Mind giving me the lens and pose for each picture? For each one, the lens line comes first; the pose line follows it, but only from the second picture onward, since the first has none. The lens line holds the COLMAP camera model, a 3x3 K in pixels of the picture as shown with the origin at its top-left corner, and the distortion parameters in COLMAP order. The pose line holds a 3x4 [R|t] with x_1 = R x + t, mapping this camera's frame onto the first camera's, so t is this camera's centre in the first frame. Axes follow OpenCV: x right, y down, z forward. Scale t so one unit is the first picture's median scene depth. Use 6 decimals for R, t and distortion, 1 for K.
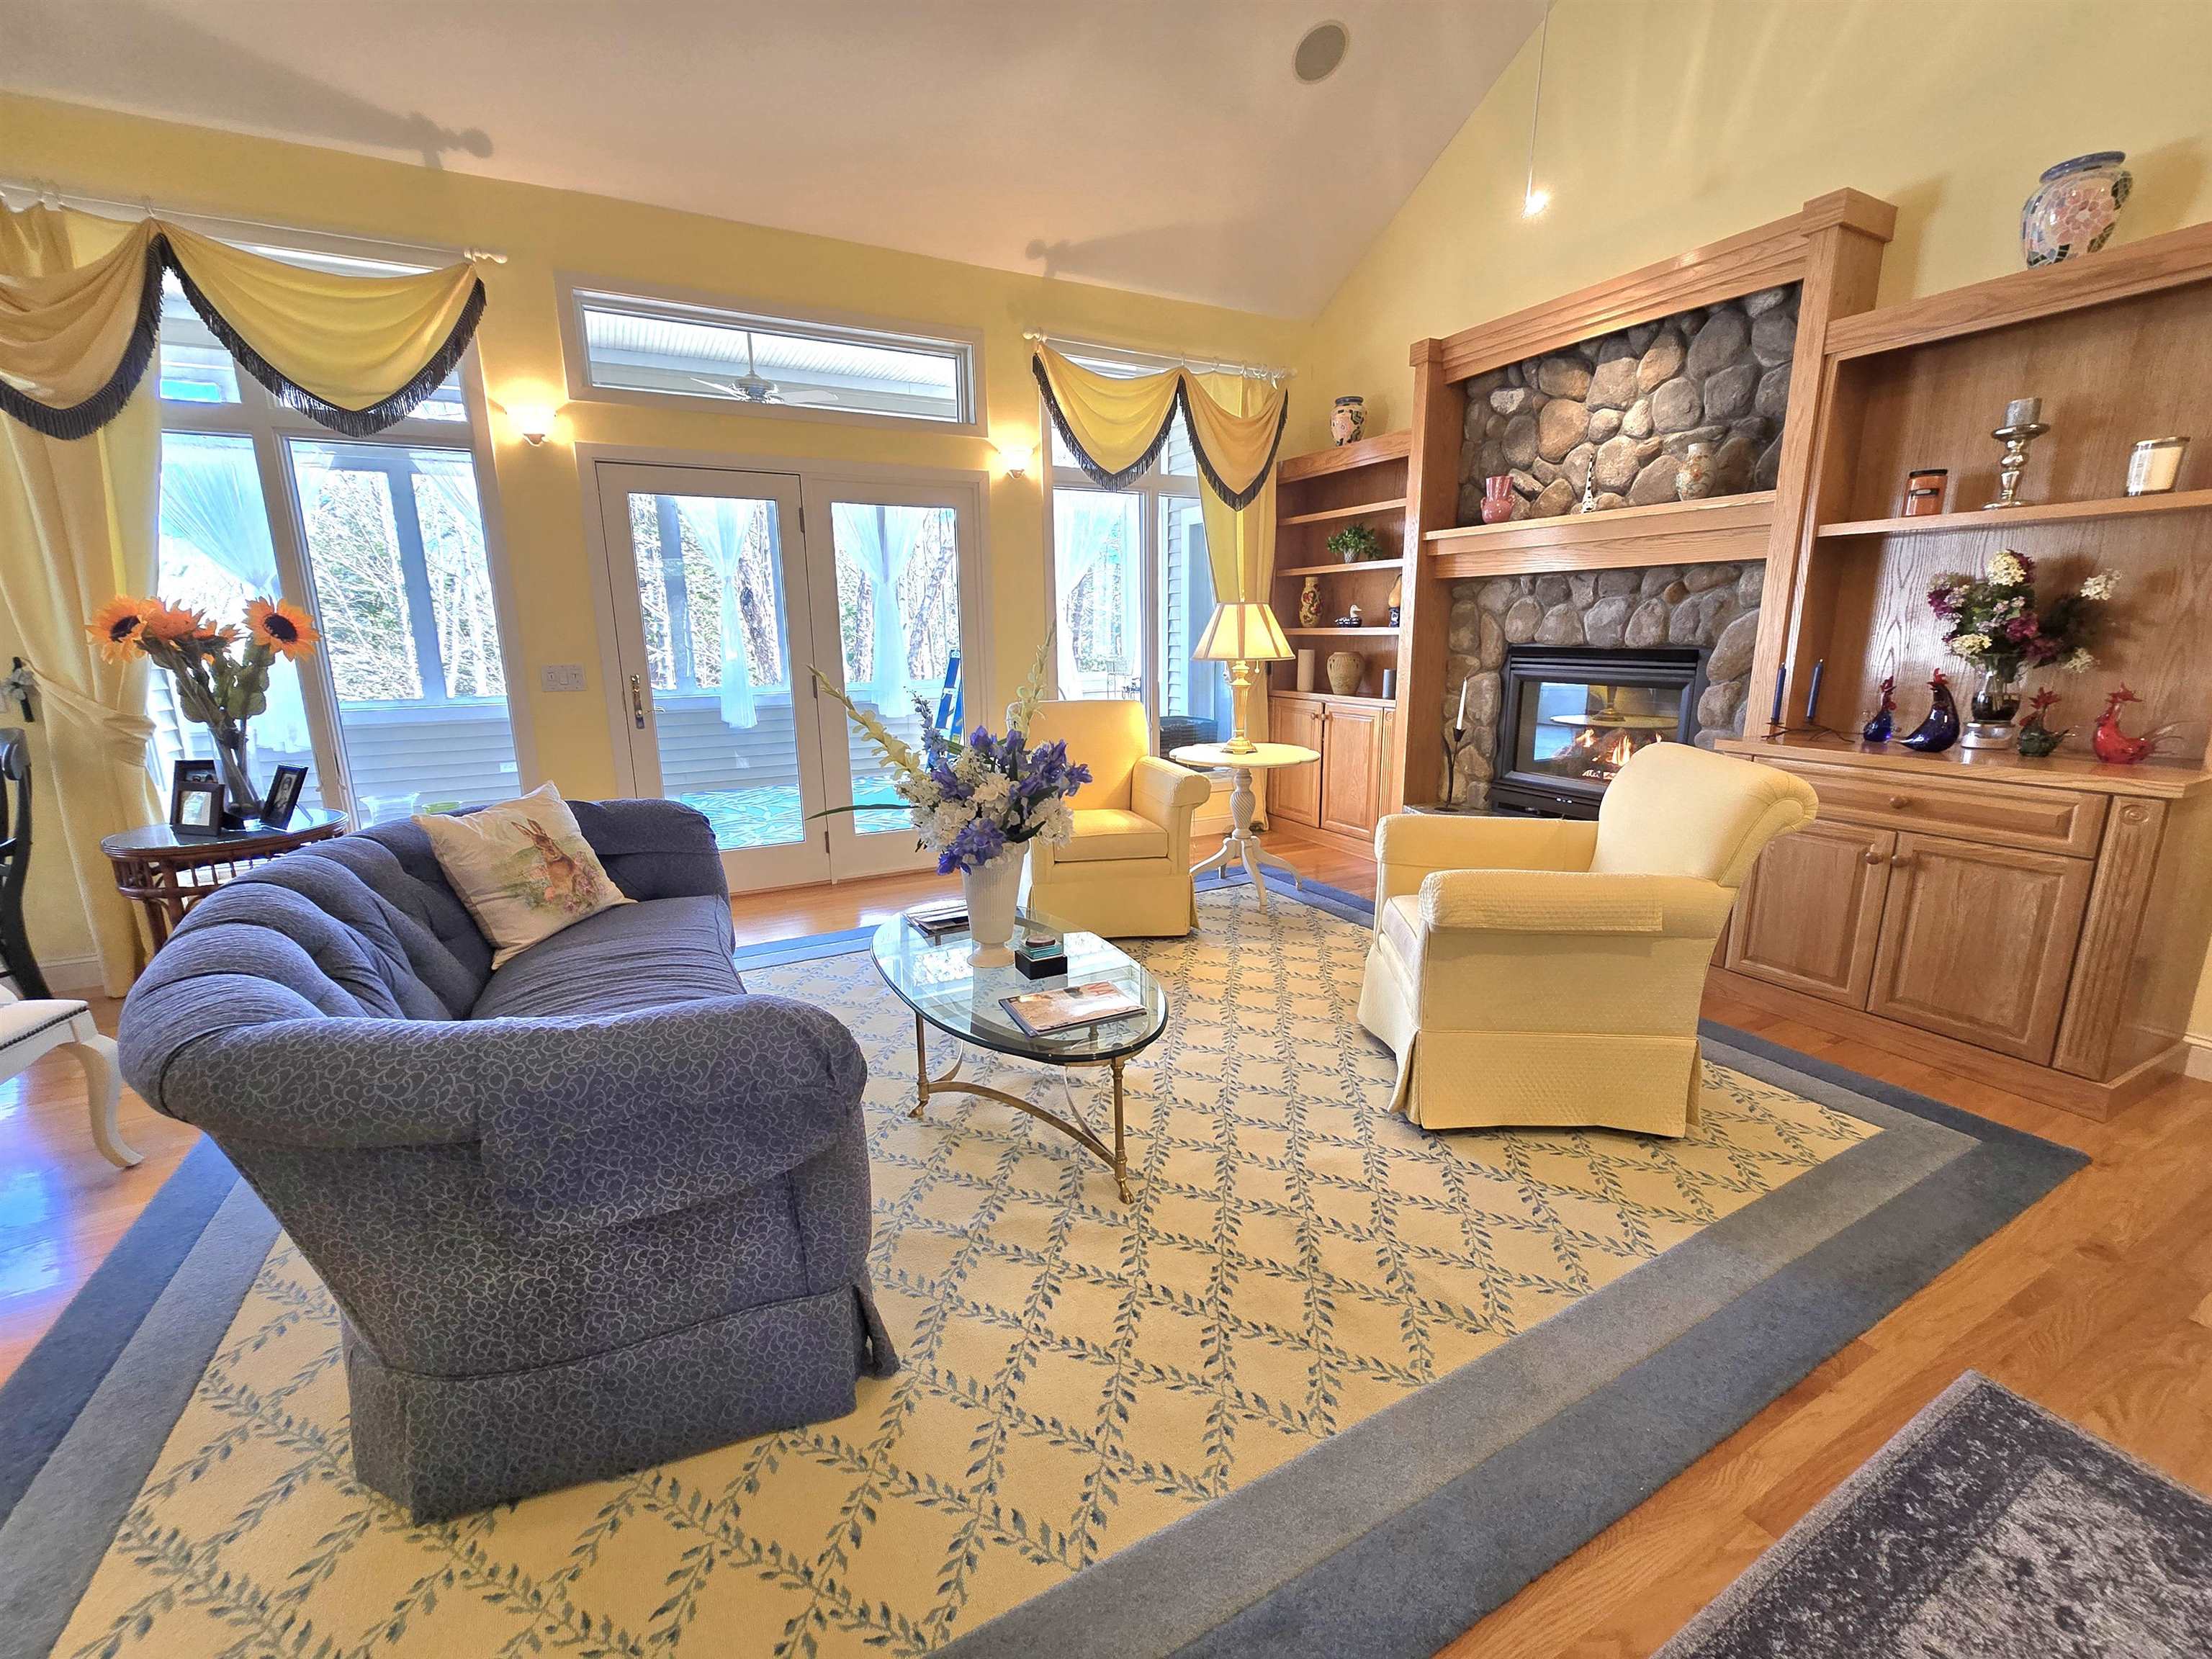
lens RADIAL K [[915.7, 0, 1114.1], [0, 915.7, 826.3], [0, 0, 1]] dist [-0.002392, -0.000294]
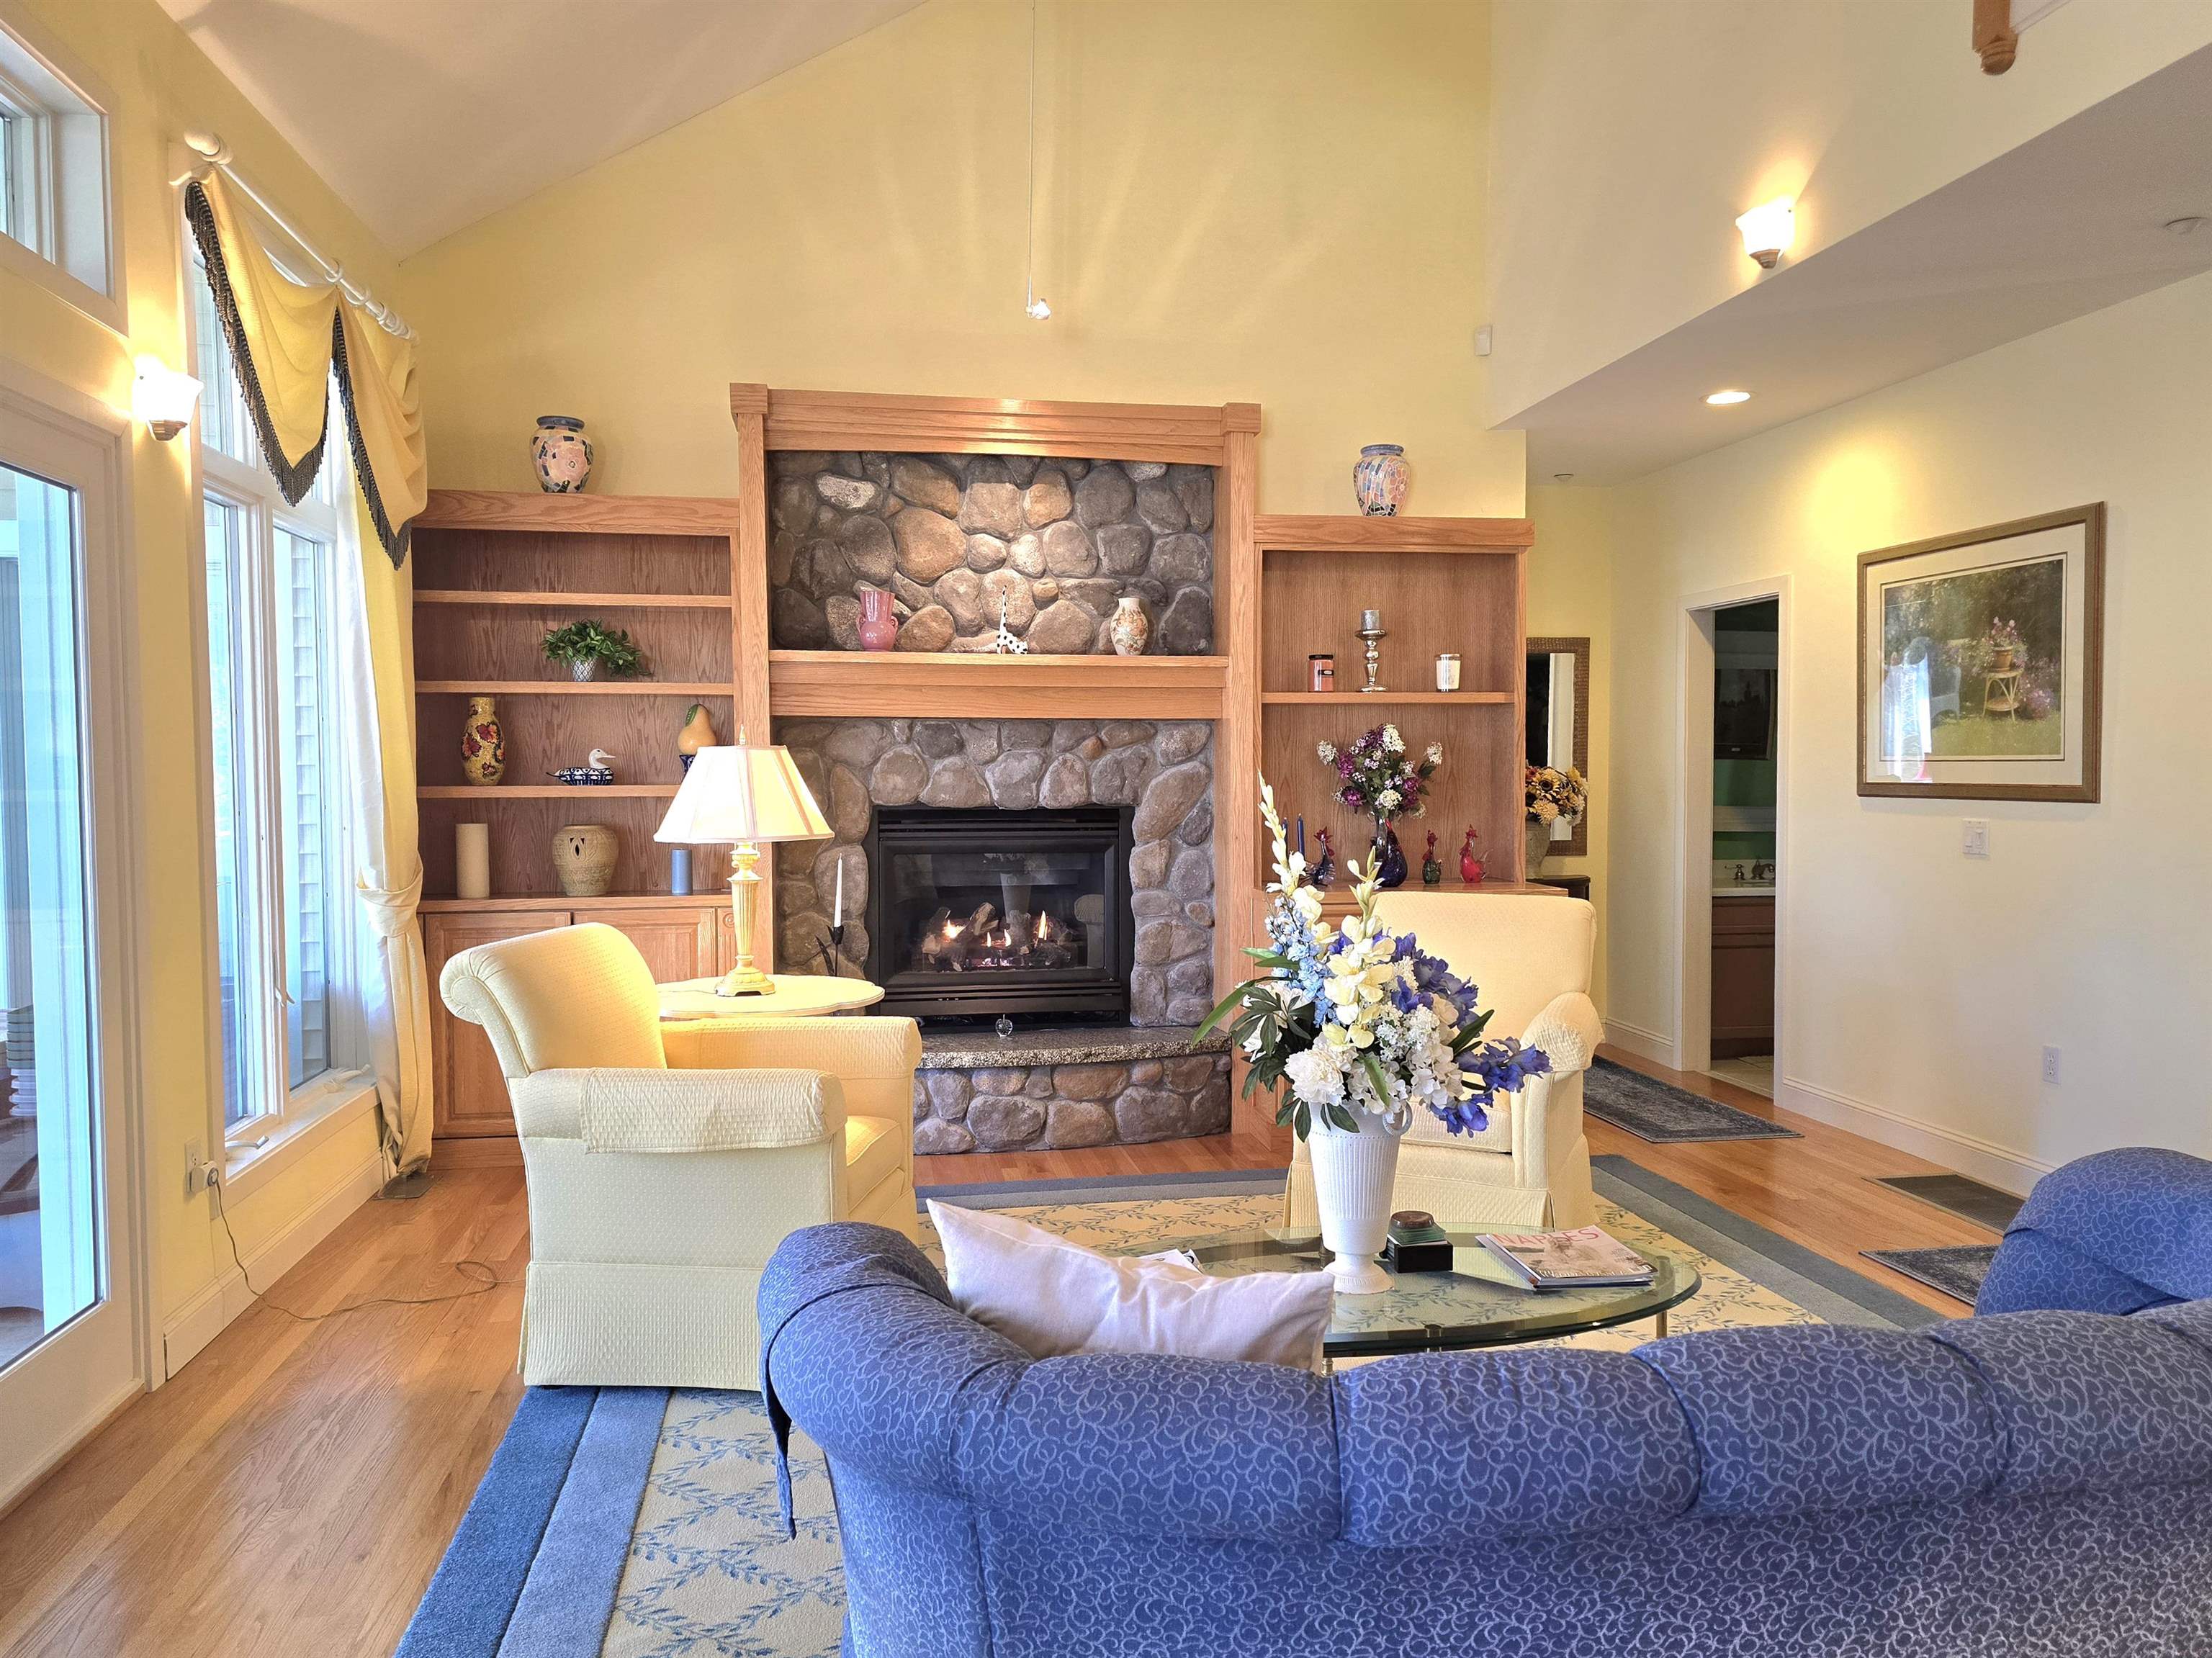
lens RADIAL K [[1543.6, 0, 1134.7], [0, 1543.6, 832.6], [0, 0, 1]] dist [0.151108, -0.194592]
pose [[0.307295, -0.032475, 0.951060, -0.855468], [0.202906, 0.978671, -0.032142, -0.115238], [-0.929731, 0.202853, 0.307330, 0.508231]]
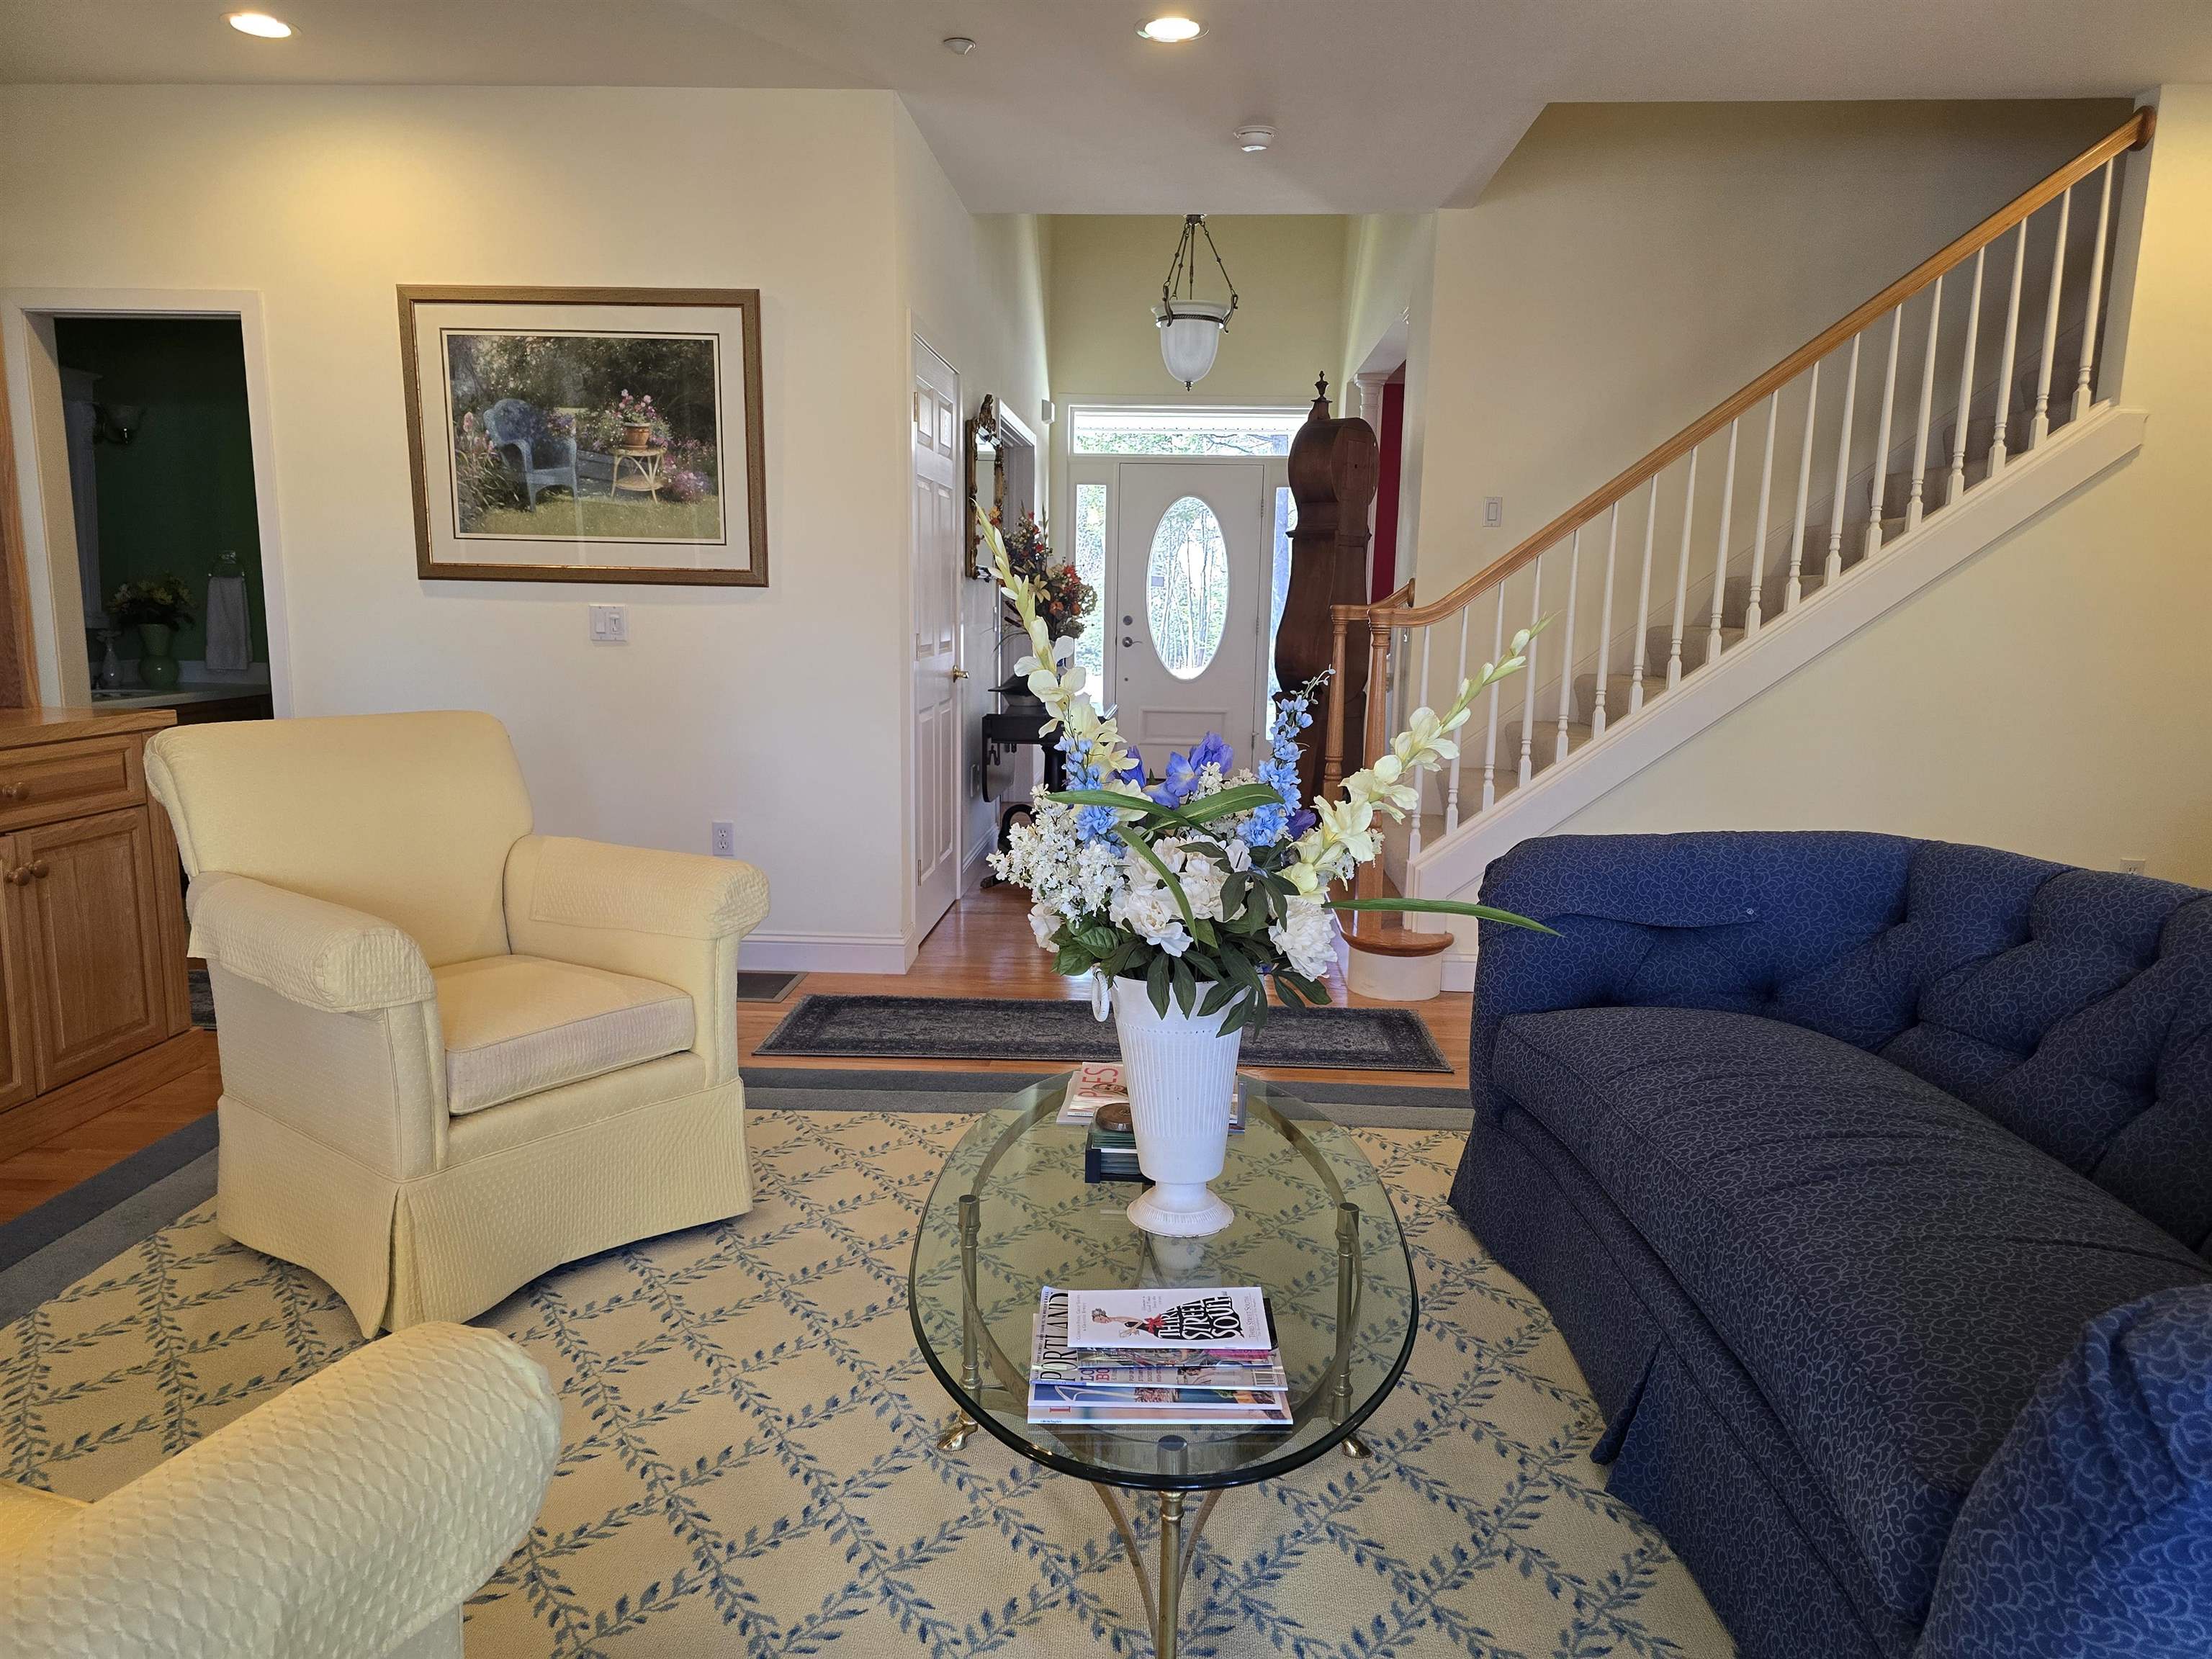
lens RADIAL K [[1482.5, 0, 1104.5], [0, 1482.5, 833.5], [0, 0, 1]] dist [0.060695, -0.051441]
pose [[-0.853546, -0.090224, 0.513145, -0.336894], [0.102586, 0.936509, 0.335301, -0.219156], [-0.510818, 0.338837, -0.790098, 1.089979]]
